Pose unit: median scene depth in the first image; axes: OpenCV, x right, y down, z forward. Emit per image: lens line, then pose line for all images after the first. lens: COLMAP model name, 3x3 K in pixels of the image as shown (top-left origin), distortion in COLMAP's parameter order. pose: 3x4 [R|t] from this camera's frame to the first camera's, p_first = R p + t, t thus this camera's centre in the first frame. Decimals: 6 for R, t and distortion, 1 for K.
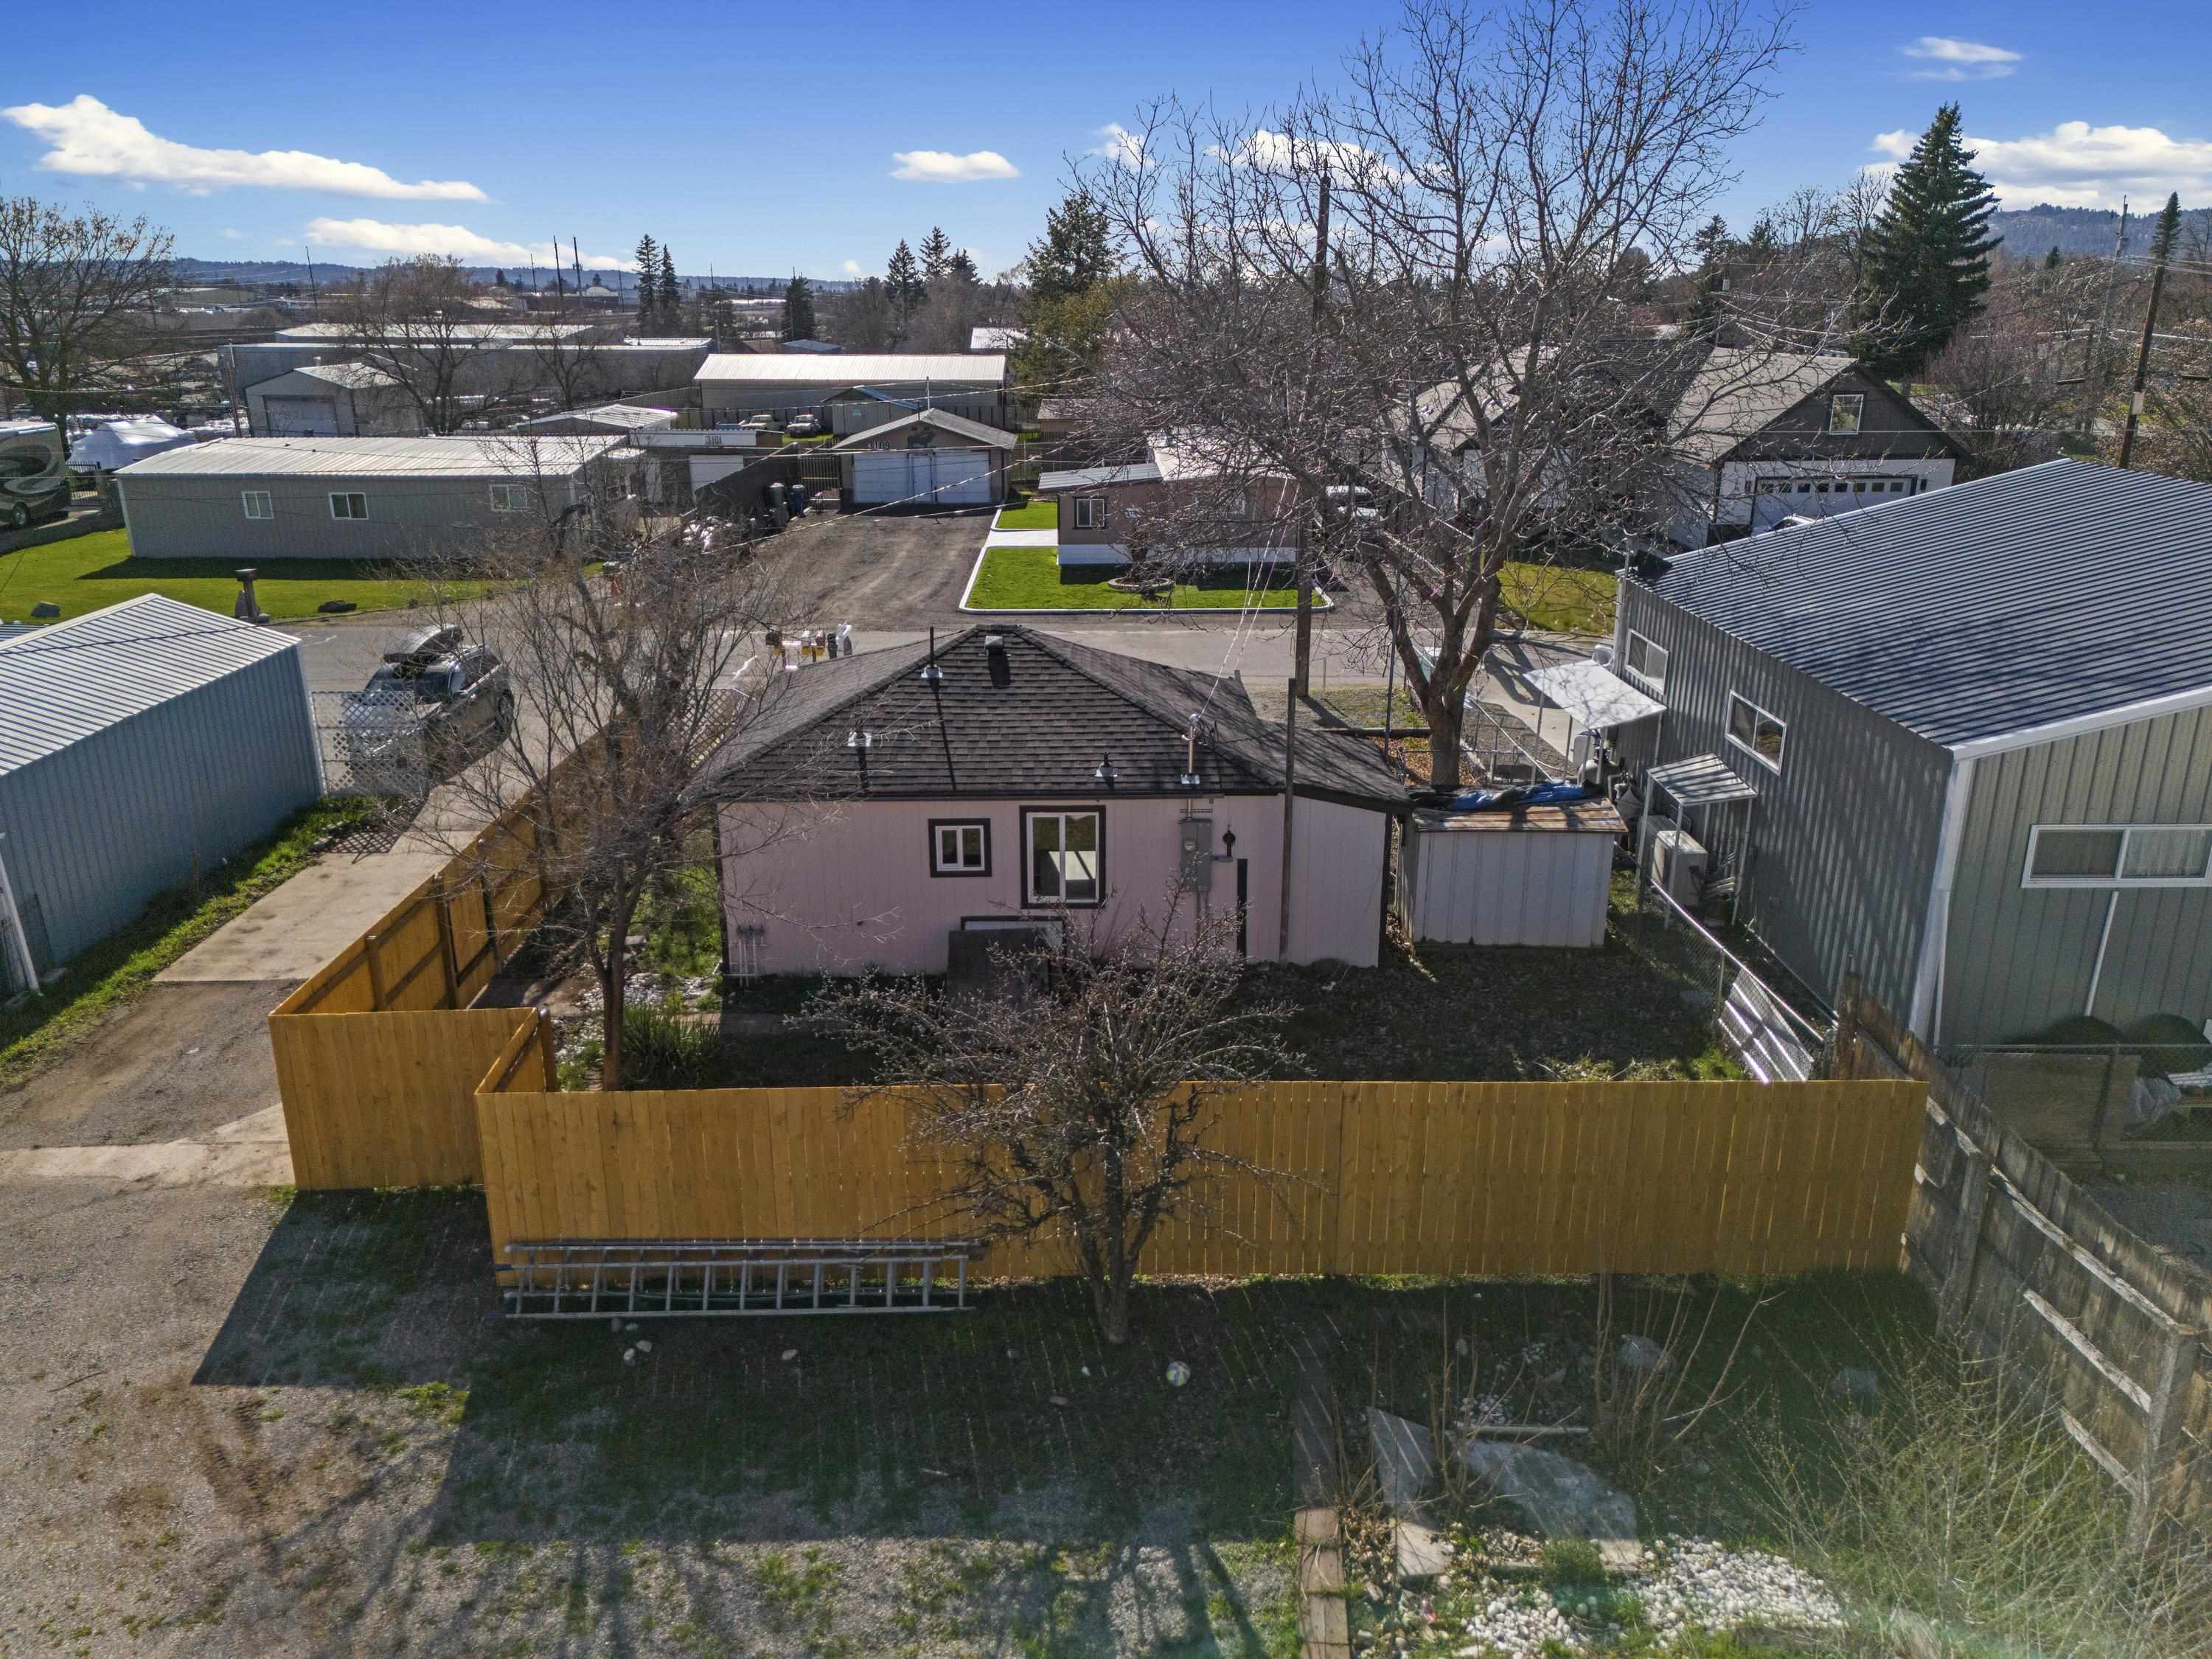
lens RADIAL K [[1603.4, 0, 1106.0], [0, 1603.4, 829.5], [0, 0, 1]] dist [0.081898, -0.059032]
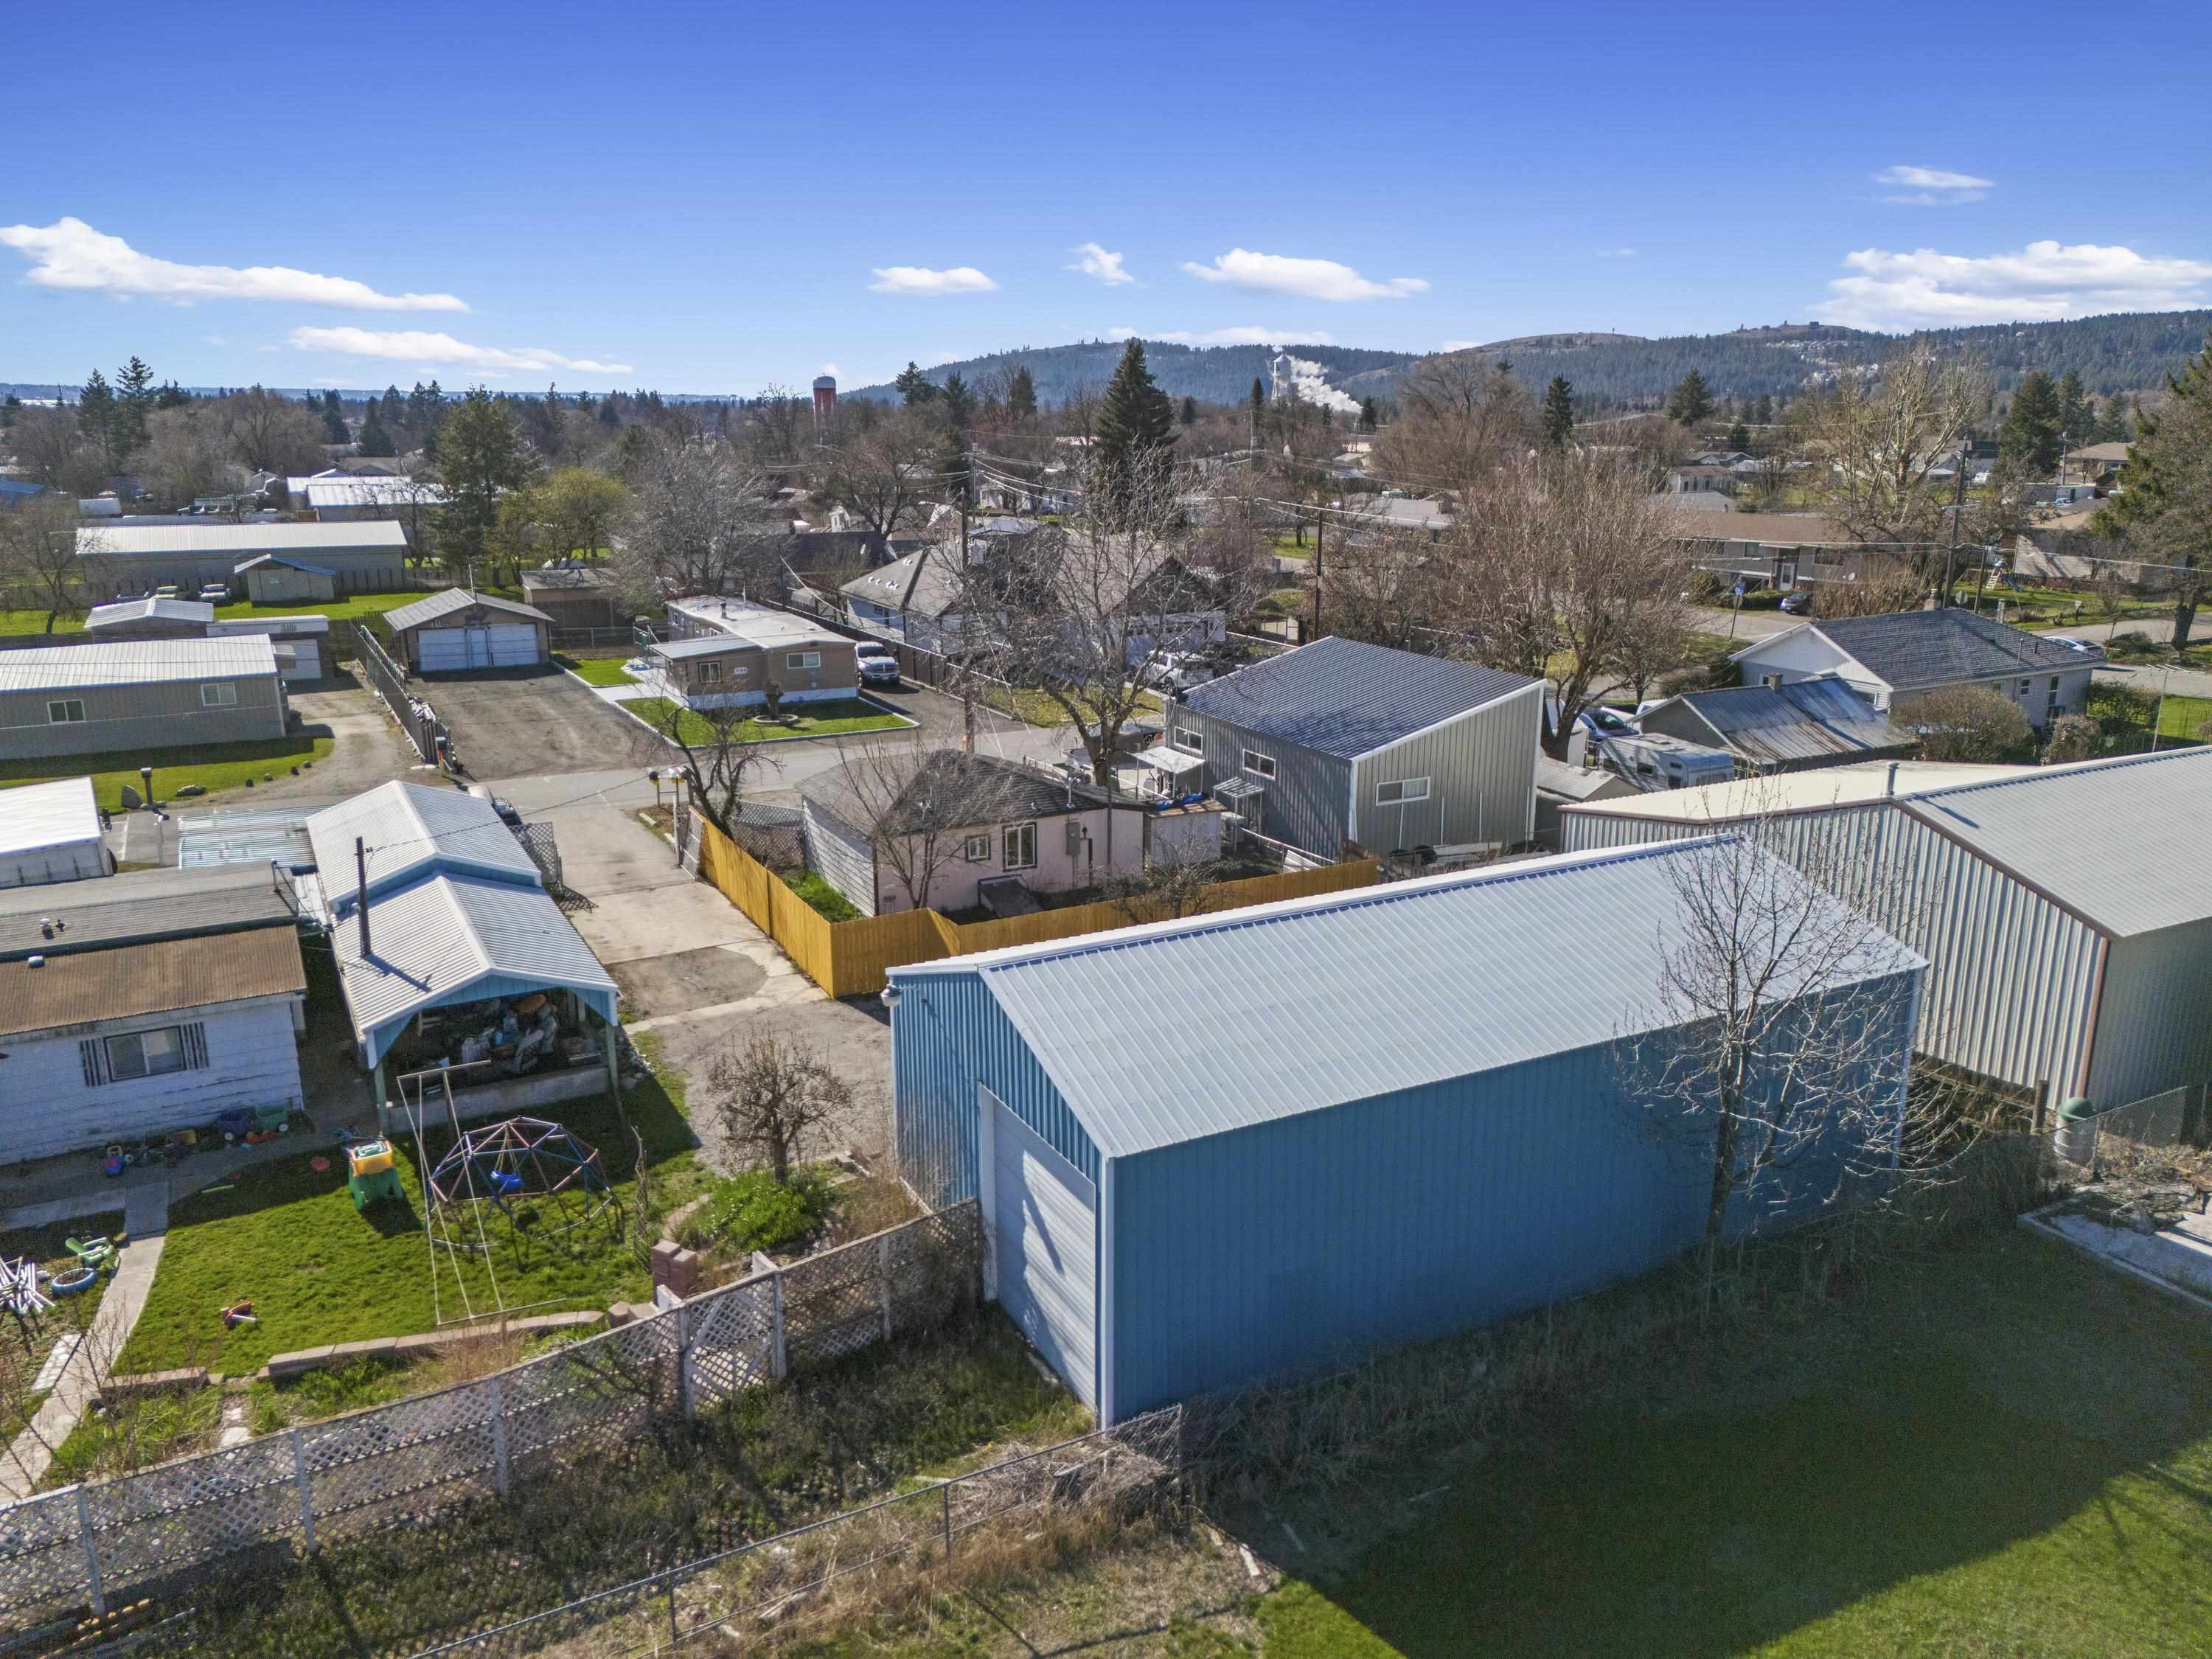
lens RADIAL K [[1603.4, 0, 1106.0], [0, 1603.4, 829.5], [0, 0, 1]] dist [0.081898, -0.059032]
pose [[0.891910, -0.112366, 0.438031, -0.771716], [0.140274, 0.989603, -0.031766, 0.070987], [-0.429907, 0.089777, 0.898399, -0.923524]]
